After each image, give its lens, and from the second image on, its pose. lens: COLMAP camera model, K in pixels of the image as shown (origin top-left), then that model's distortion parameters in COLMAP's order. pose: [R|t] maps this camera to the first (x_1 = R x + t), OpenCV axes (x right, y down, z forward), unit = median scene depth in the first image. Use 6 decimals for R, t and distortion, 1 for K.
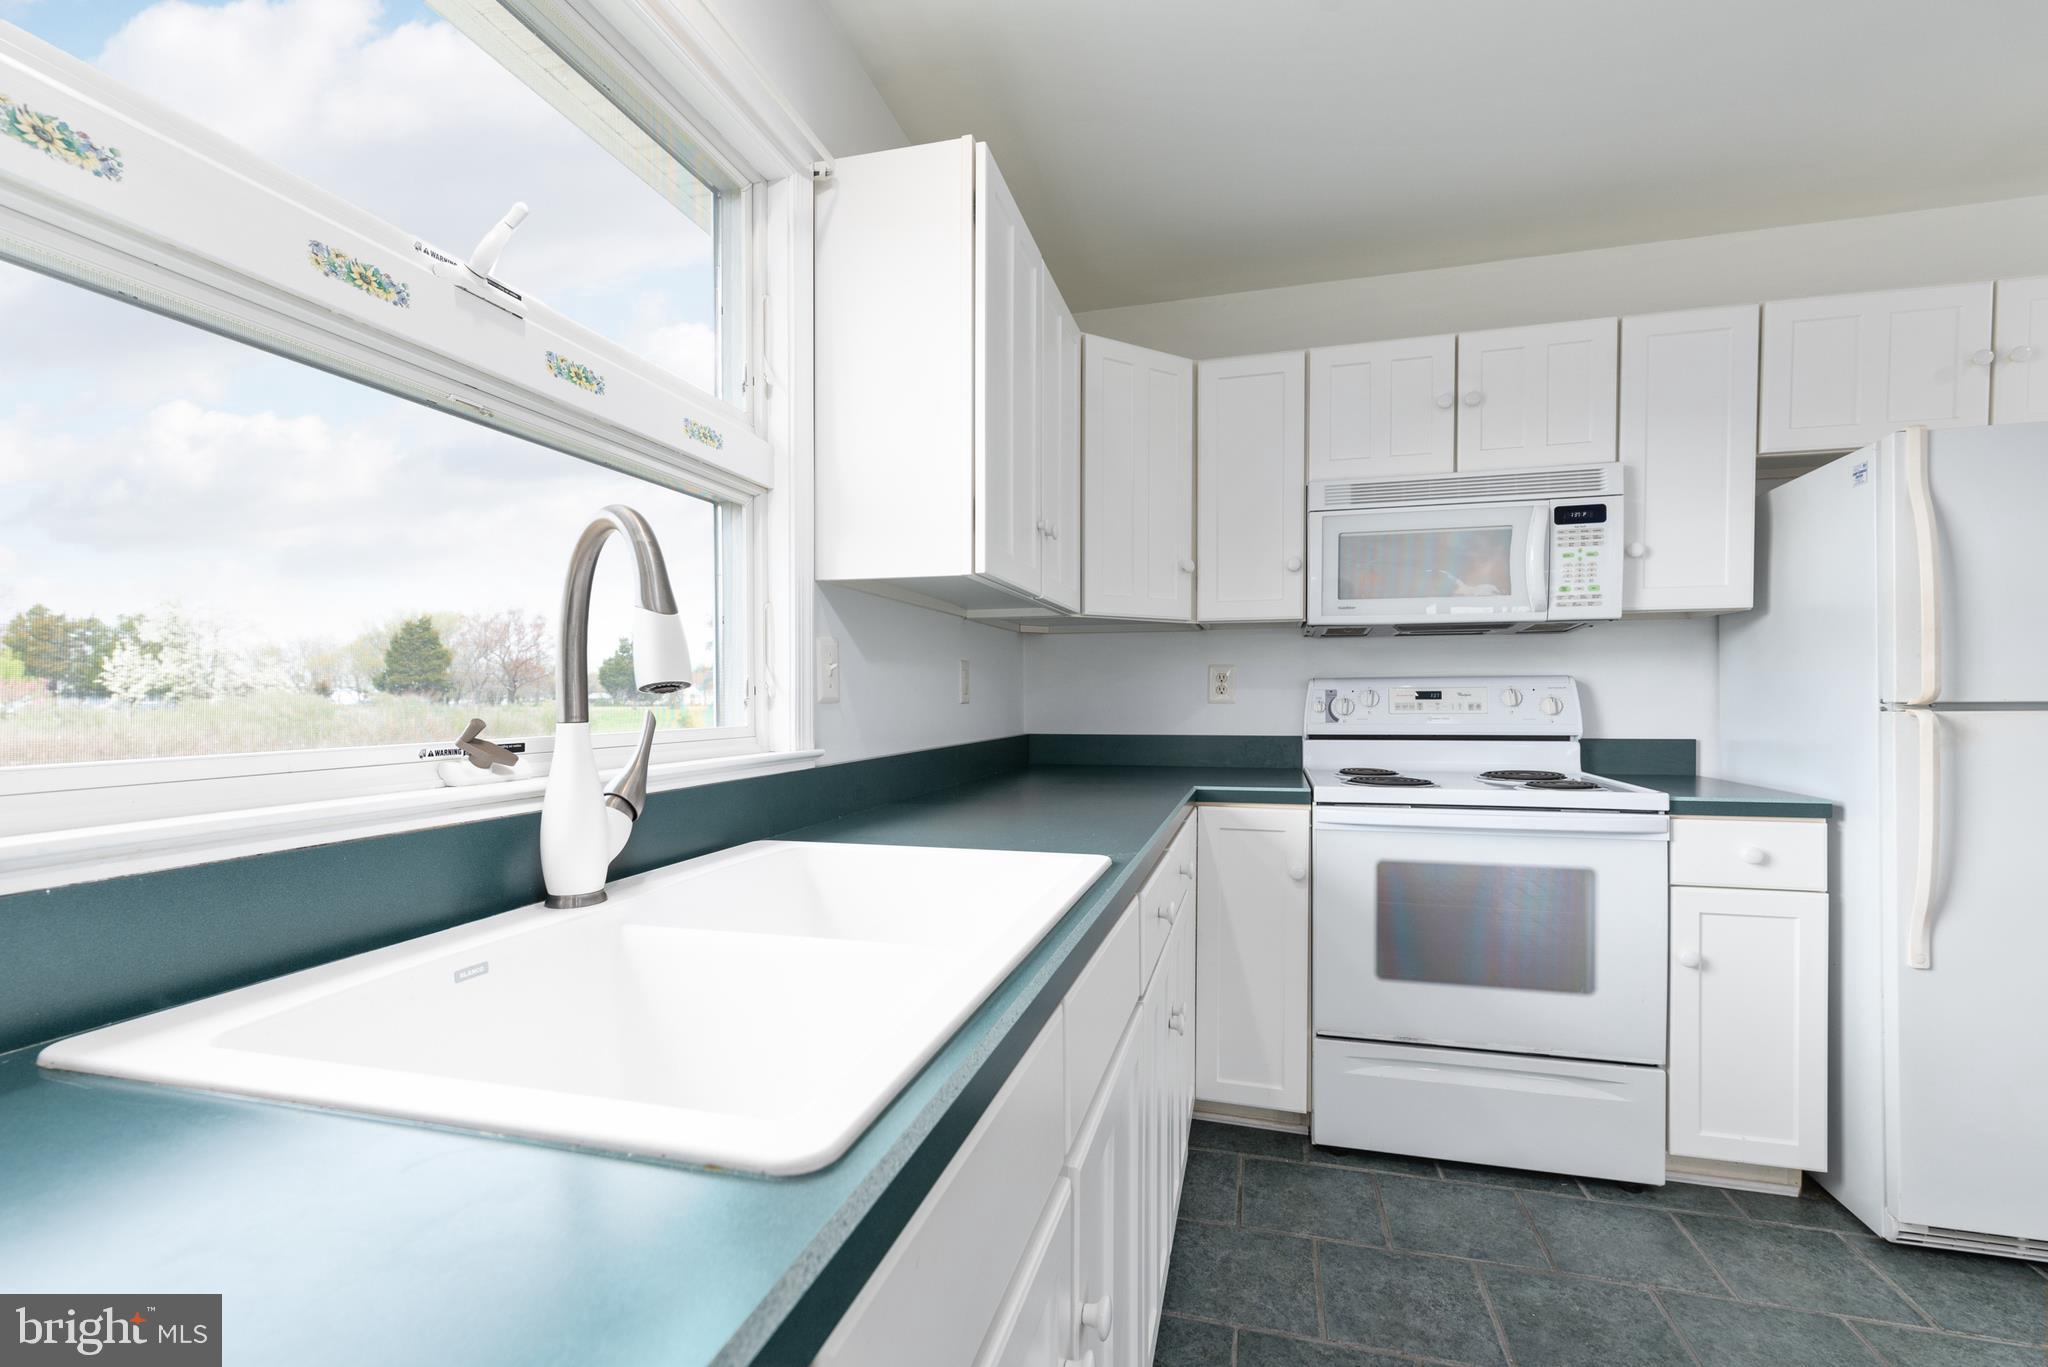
lens RADIAL K [[876.7, 0, 1024.4], [0, 876.7, 705.3], [0, 0, 1]] dist [0.004612, -0.001539]
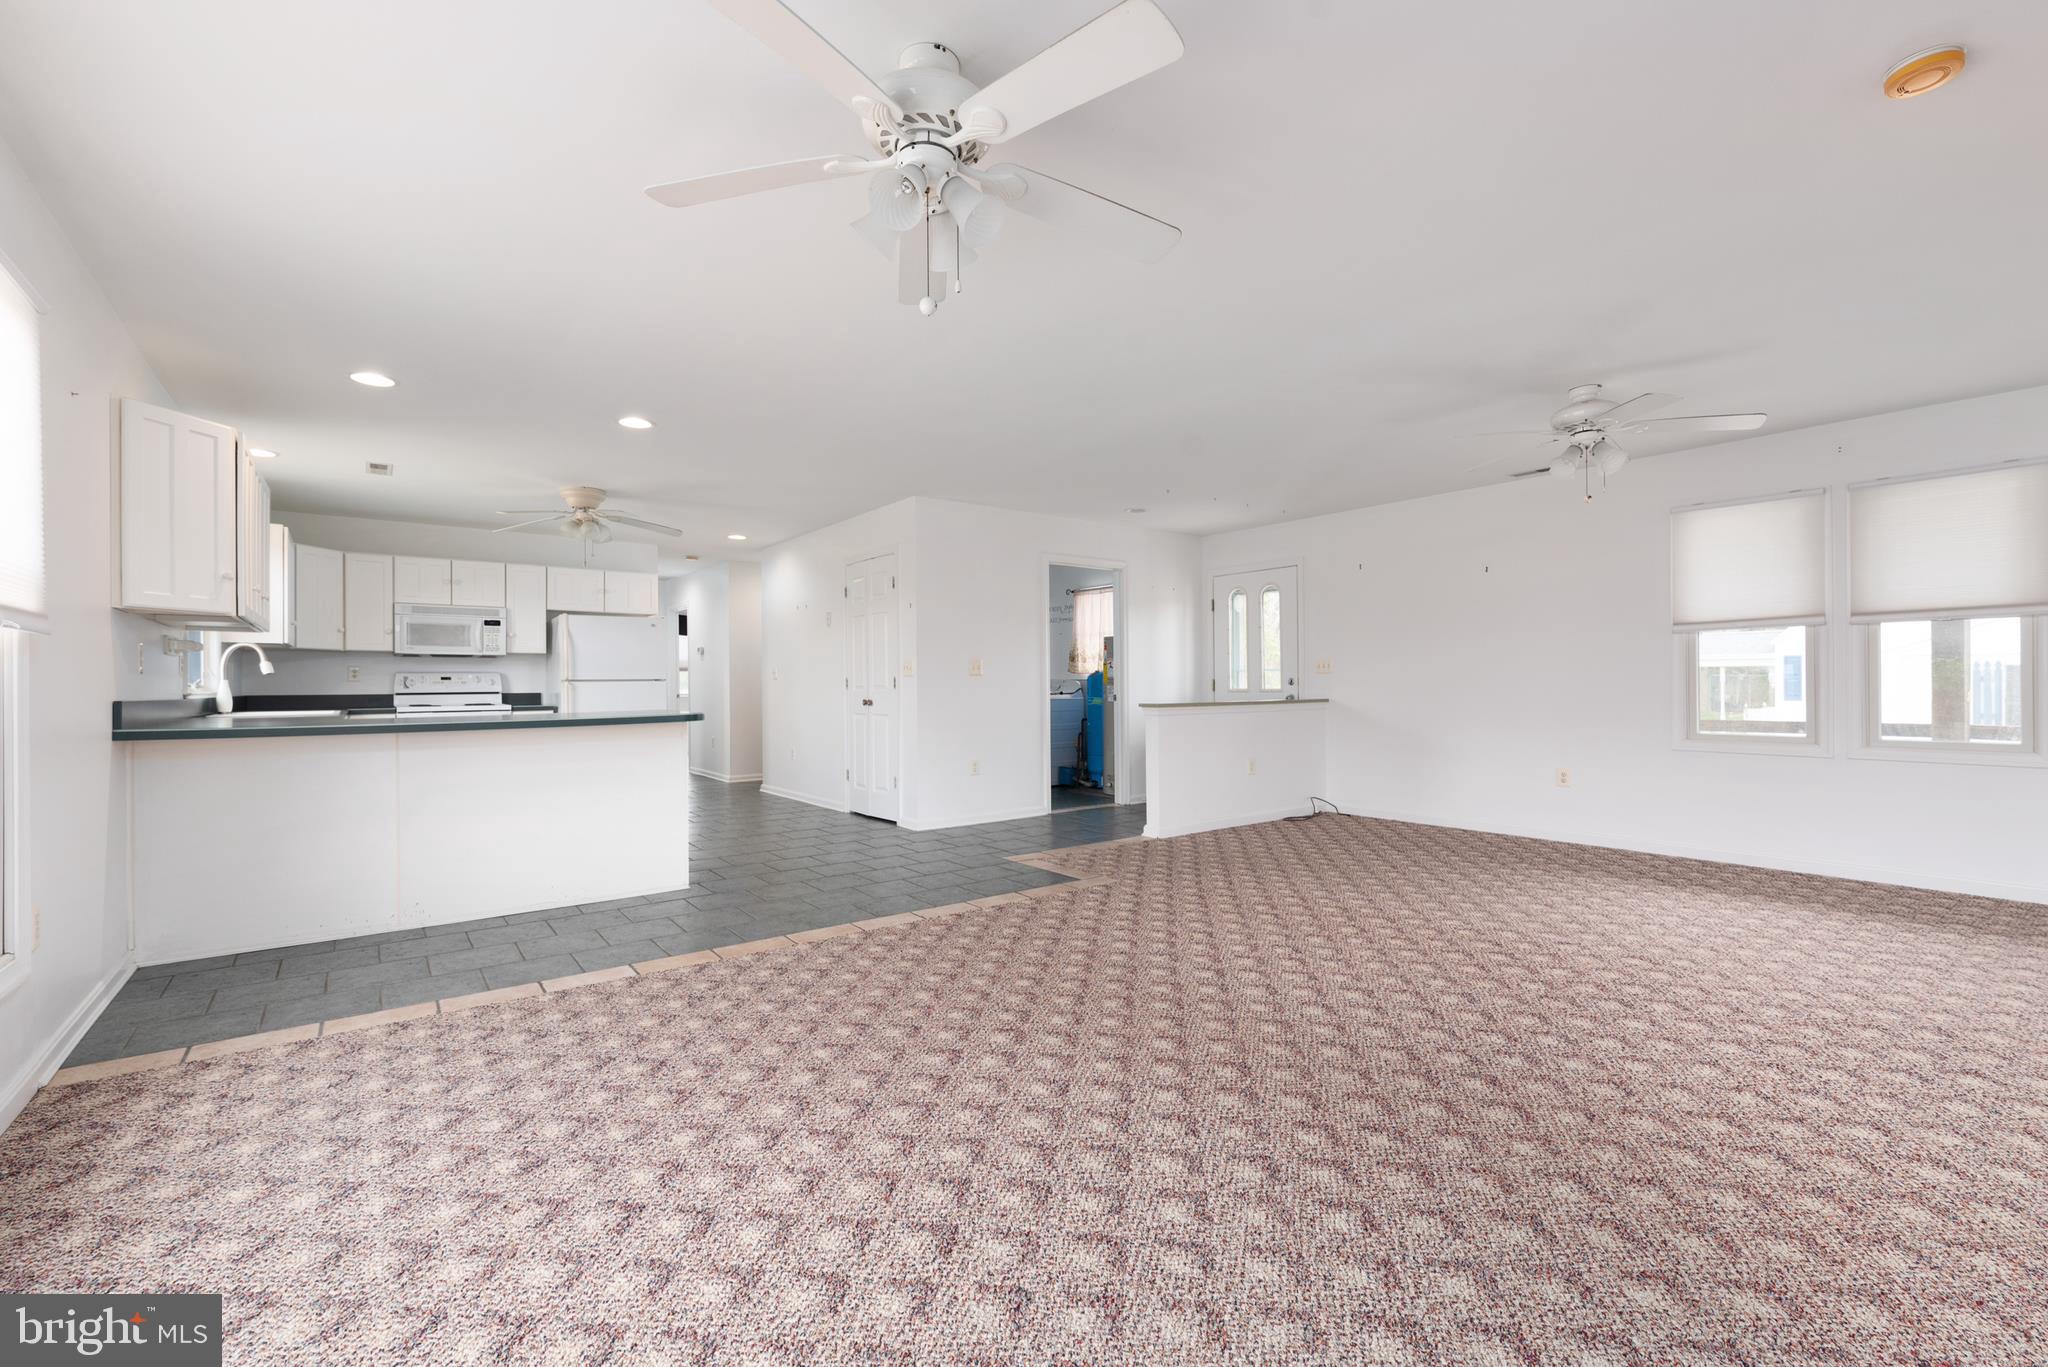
lens RADIAL K [[876.7, 0, 1029.2], [0, 876.7, 686.7], [0, 0, 1]] dist [0.004612, -0.001539]
pose [[0.610117, -0.004458, 0.792299, -0.670318], [0.013059, 0.999905, -0.004430, 0.054356], [-0.792204, 0.013050, 0.610117, -2.336960]]
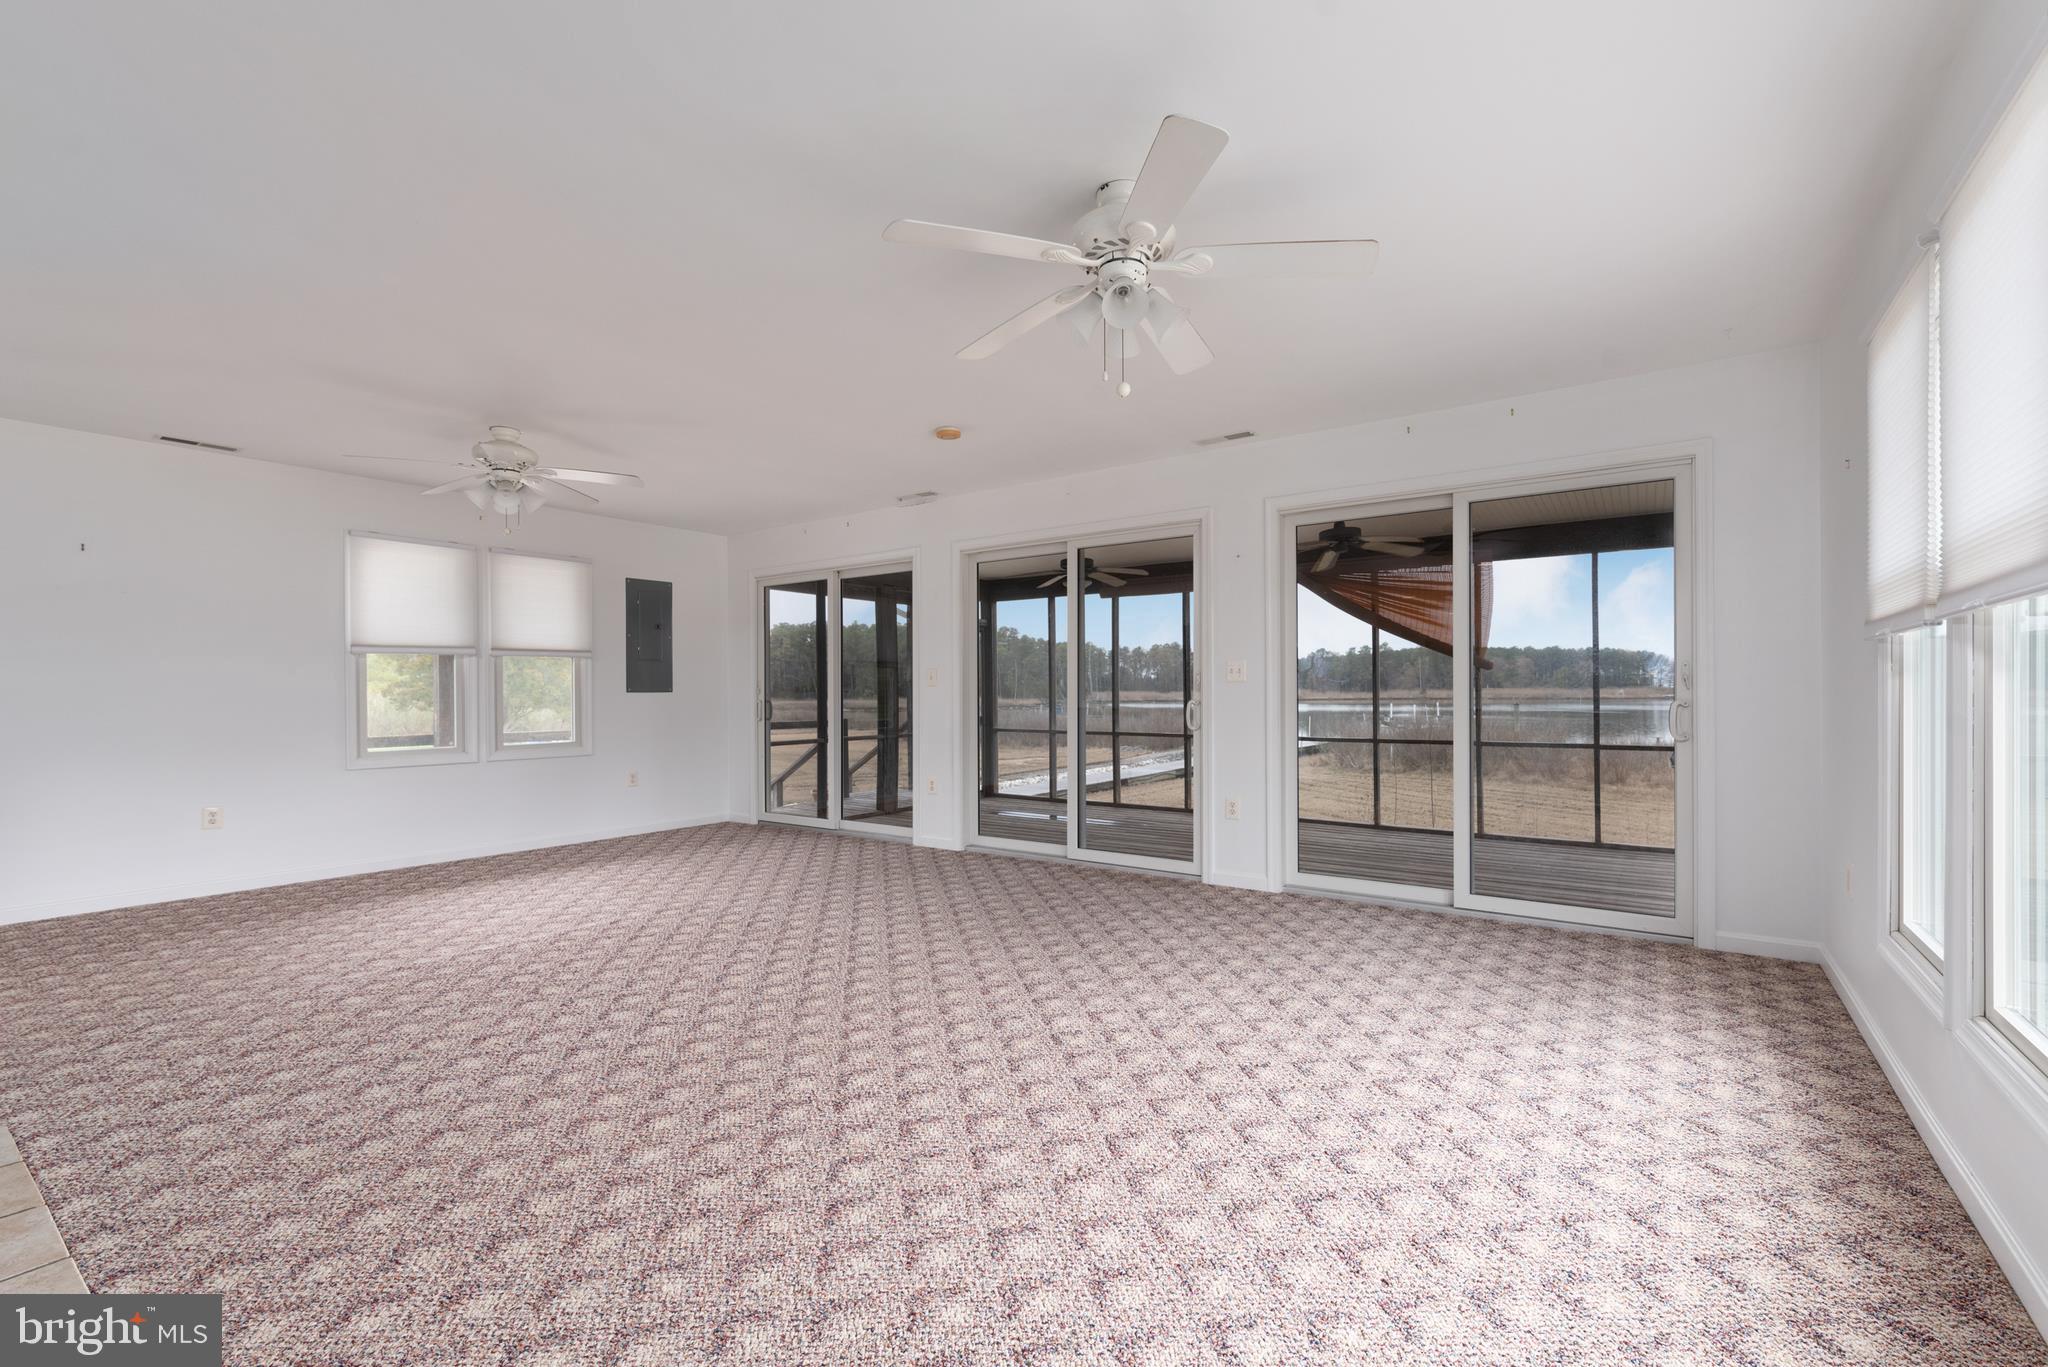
lens RADIAL K [[876.7, 0, 1025.4], [0, 876.7, 700.5], [0, 0, 1]] dist [0.004612, -0.001539]
pose [[-0.937242, 0.005442, 0.348638, -0.337620], [0.011857, 0.999797, 0.016268, 0.033069], [-0.348478, 0.019380, -0.937116, -0.850295]]
